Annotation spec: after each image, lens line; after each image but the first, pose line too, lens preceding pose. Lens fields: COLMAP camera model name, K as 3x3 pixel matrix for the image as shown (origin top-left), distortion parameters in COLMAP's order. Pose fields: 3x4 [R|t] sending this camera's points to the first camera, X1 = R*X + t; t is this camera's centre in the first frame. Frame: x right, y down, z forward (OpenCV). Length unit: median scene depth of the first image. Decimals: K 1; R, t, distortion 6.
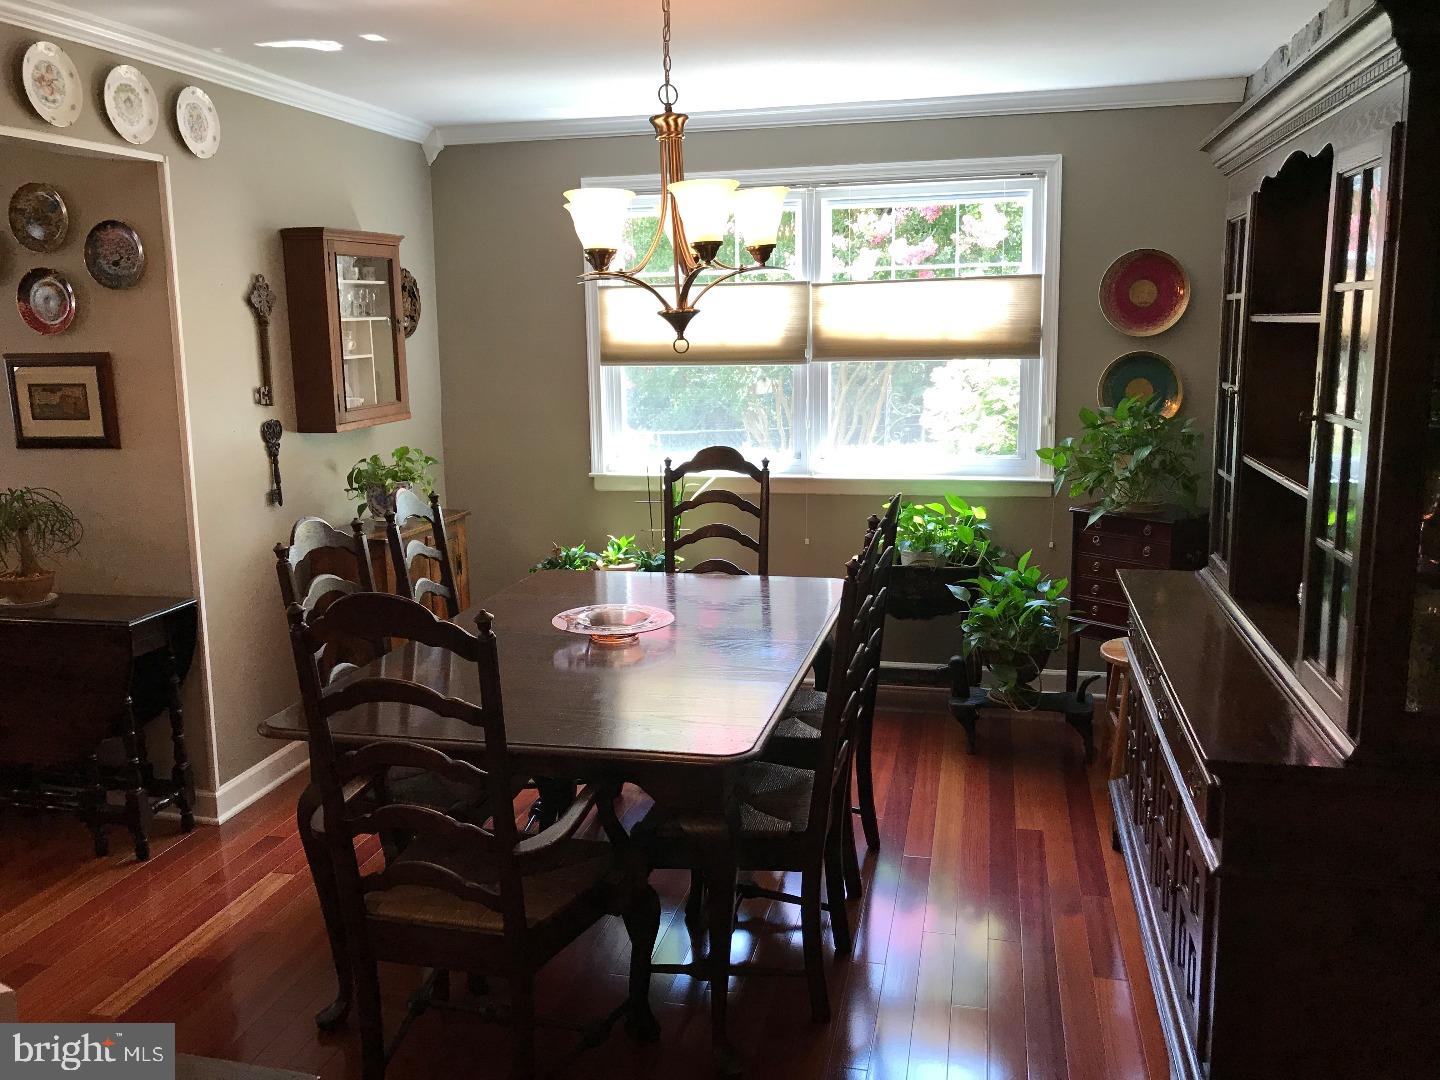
lens RADIAL K [[1189.8, 0, 722.1], [0, 1189.8, 536.8], [0, 0, 1]] dist [0.010790, -0.020761]
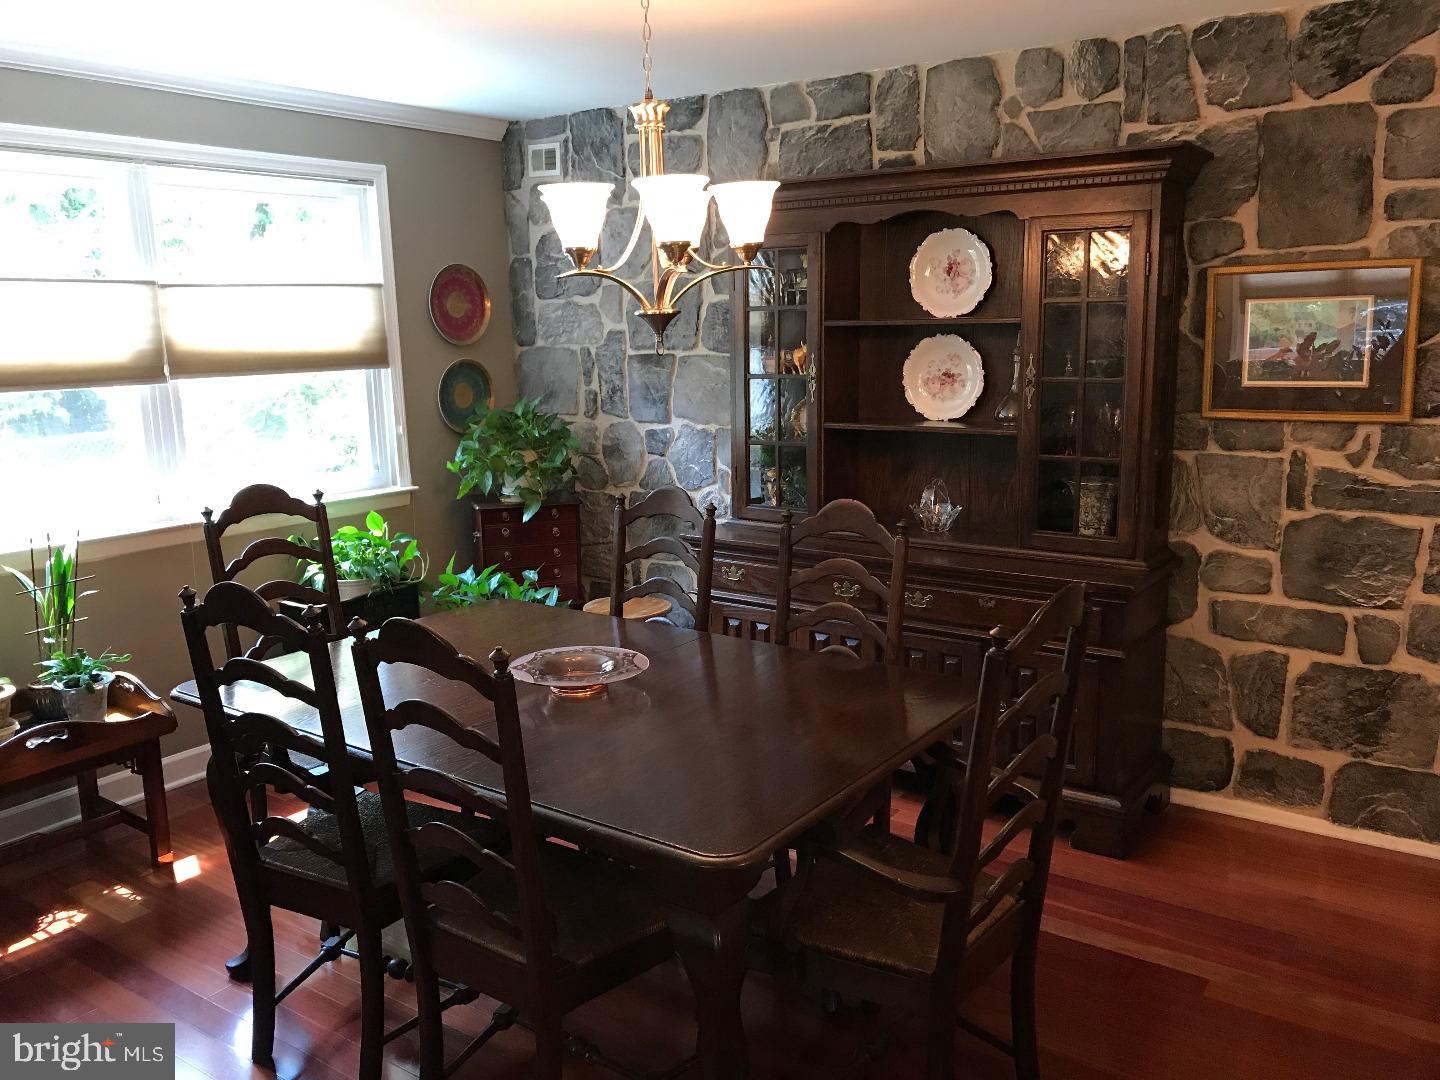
lens RADIAL K [[1189.8, 0, 721.4], [0, 1189.8, 543.1], [0, 0, 1]] dist [0.010790, -0.020761]
pose [[0.402258, -0.157500, 0.901877, -0.551878], [0.166126, 0.981295, 0.097274, -0.057493], [-0.900328, 0.110696, 0.420899, 0.349617]]
